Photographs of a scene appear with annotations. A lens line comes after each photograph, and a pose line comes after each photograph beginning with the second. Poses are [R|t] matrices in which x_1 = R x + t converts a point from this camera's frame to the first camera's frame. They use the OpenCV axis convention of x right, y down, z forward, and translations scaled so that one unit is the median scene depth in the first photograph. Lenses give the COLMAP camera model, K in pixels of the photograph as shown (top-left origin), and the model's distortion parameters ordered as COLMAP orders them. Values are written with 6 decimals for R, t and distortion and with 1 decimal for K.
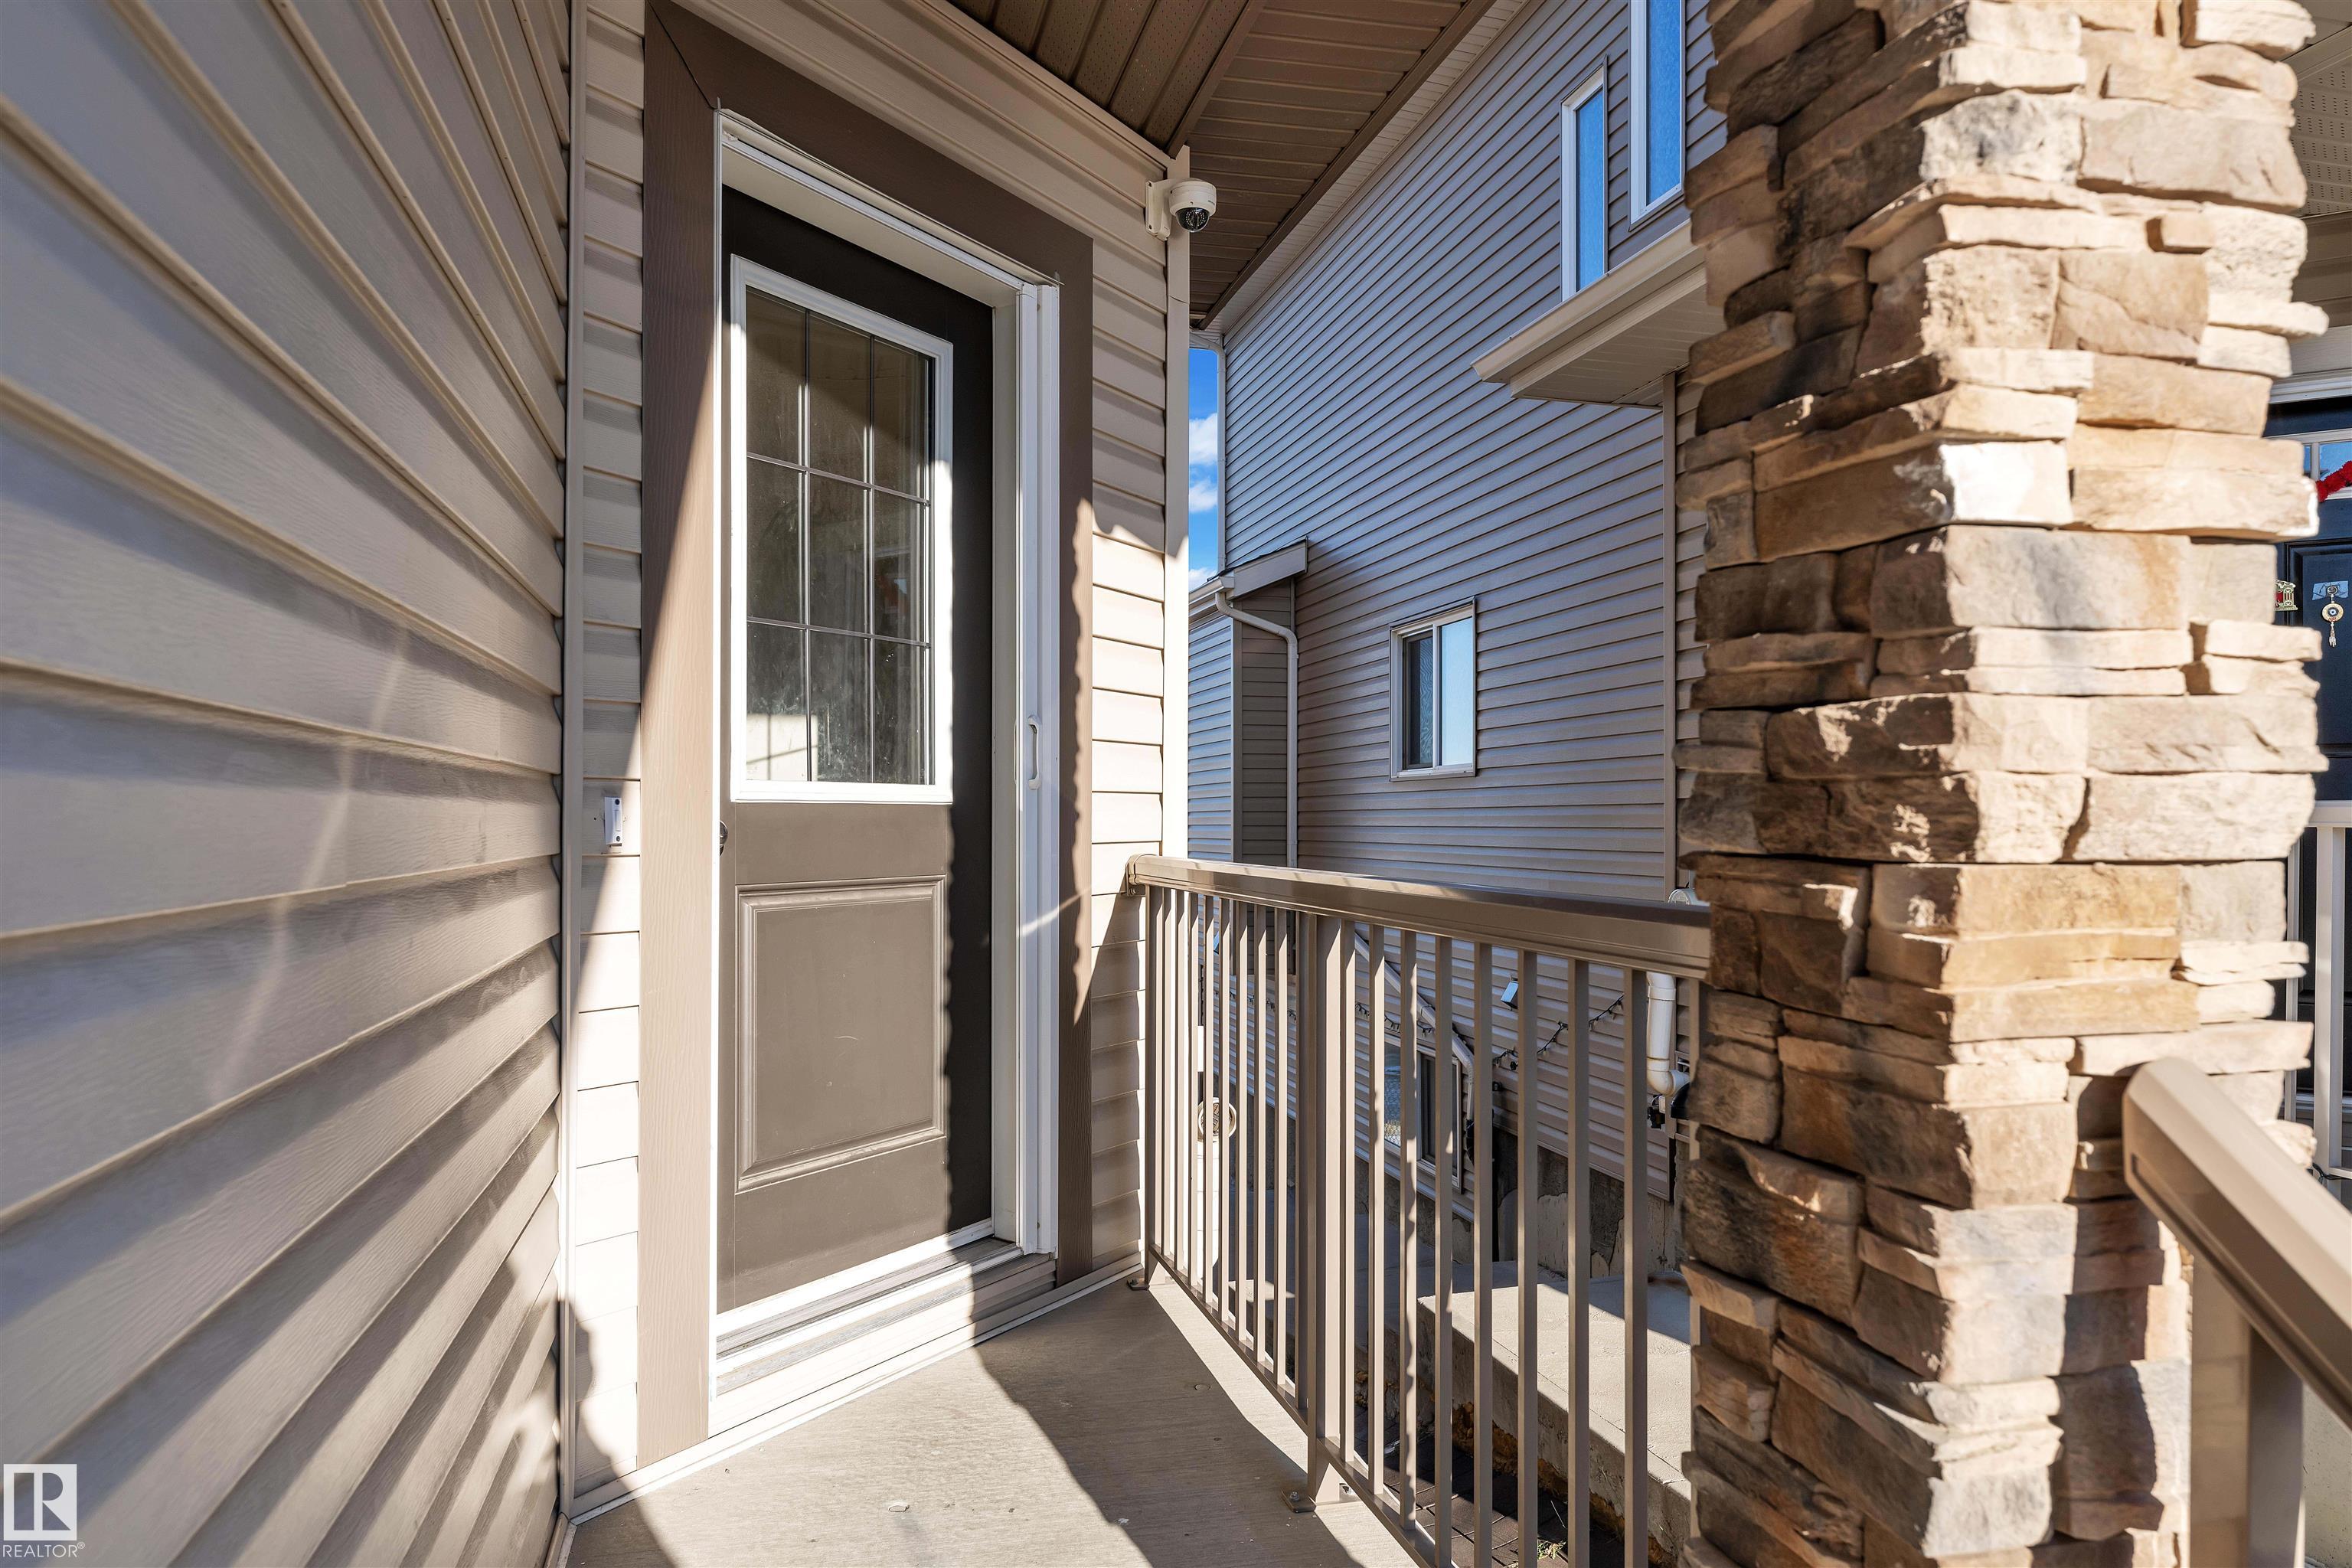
lens RADIAL K [[1624.5, 0, 1176.3], [0, 1624.5, 793.5], [0, 0, 1]] dist [0.002620, 0.000387]
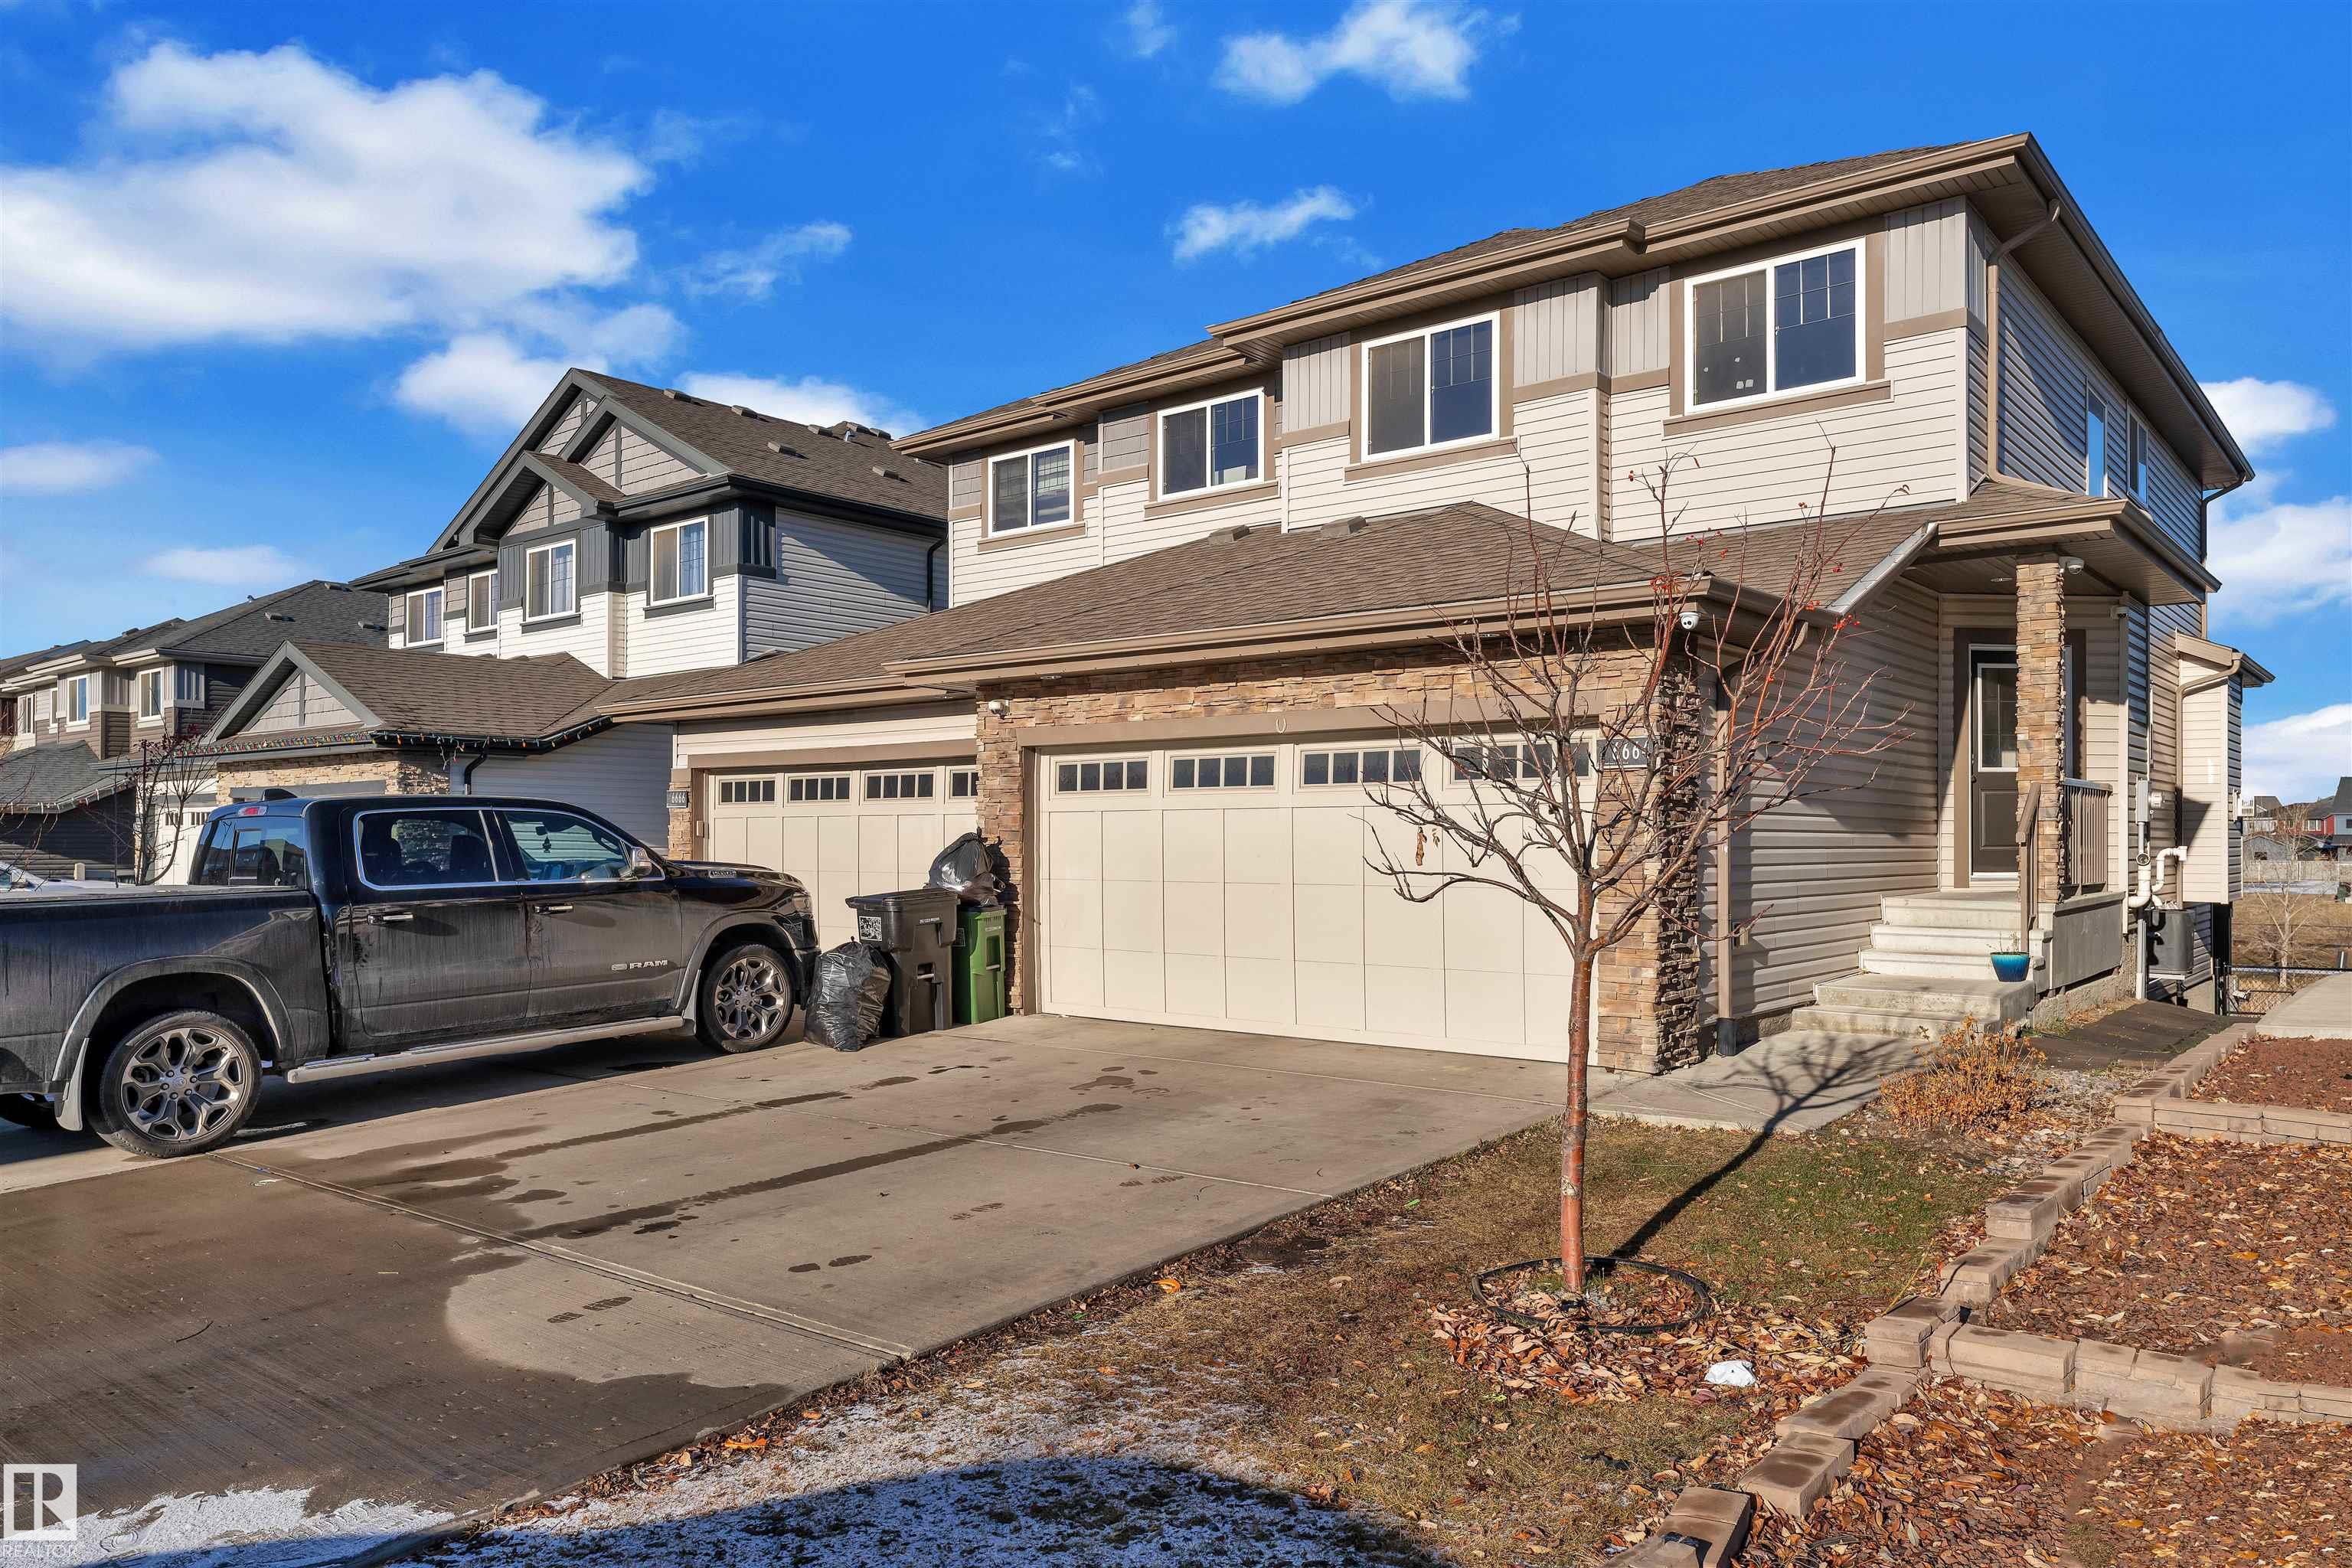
lens RADIAL K [[1593.7, 0, 1177.7], [0, 1593.7, 799.8], [0, 0, 1]] dist [0.001207, 0.000899]
pose [[0.607441, -0.008397, -0.794320, 2.412325], [0.002208, 0.999958, -0.008882, 0.150918], [0.794362, 0.003642, 0.607434, -4.474033]]
